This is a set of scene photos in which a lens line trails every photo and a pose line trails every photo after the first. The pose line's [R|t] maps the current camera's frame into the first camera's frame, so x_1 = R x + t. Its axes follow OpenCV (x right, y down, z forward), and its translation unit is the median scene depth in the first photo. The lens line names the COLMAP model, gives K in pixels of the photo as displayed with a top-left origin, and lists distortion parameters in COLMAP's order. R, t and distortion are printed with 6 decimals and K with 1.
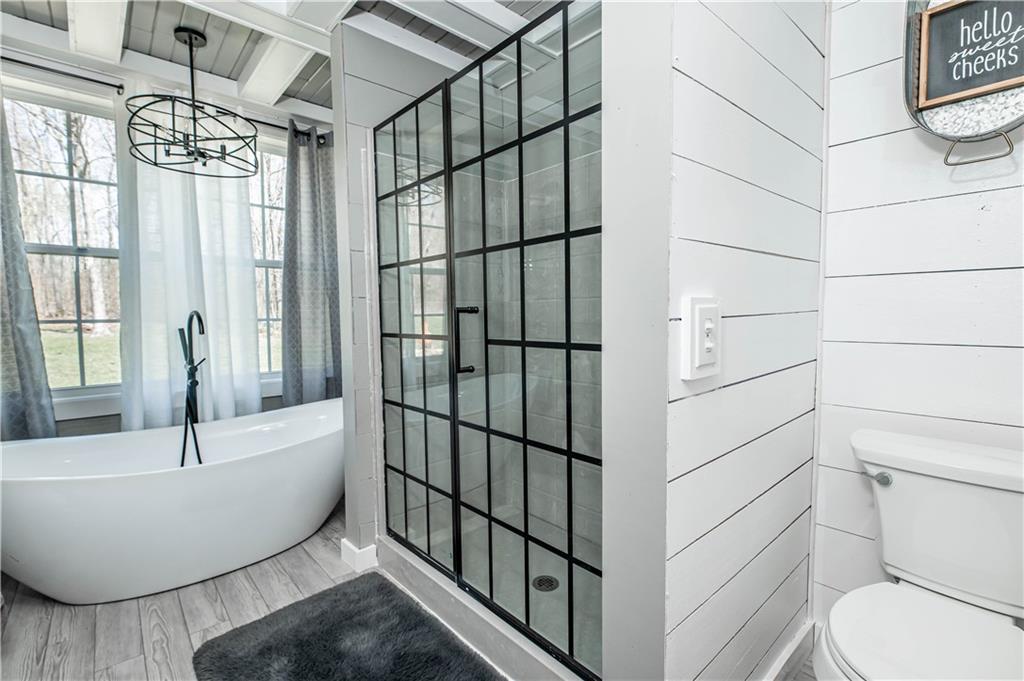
lens RADIAL K [[475.9, 0, 499.3], [0, 475.9, 340.0], [0, 0, 1]] dist [-0.000549, -0.000049]
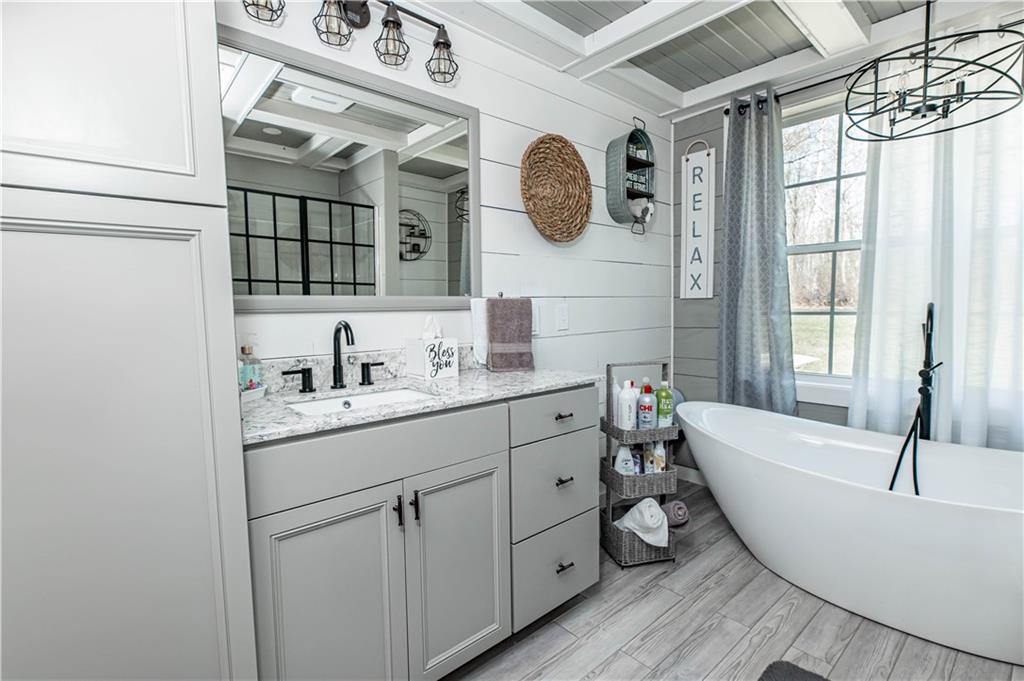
lens RADIAL K [[475.9, 0, 499.3], [0, 475.9, 340.0], [0, 0, 1]] dist [-0.000549, -0.000049]
pose [[-0.008391, 0.073393, -0.997268, 0.200405], [-0.037861, 0.996565, 0.073660, -0.032985], [0.999248, 0.038375, -0.005584, 0.296232]]
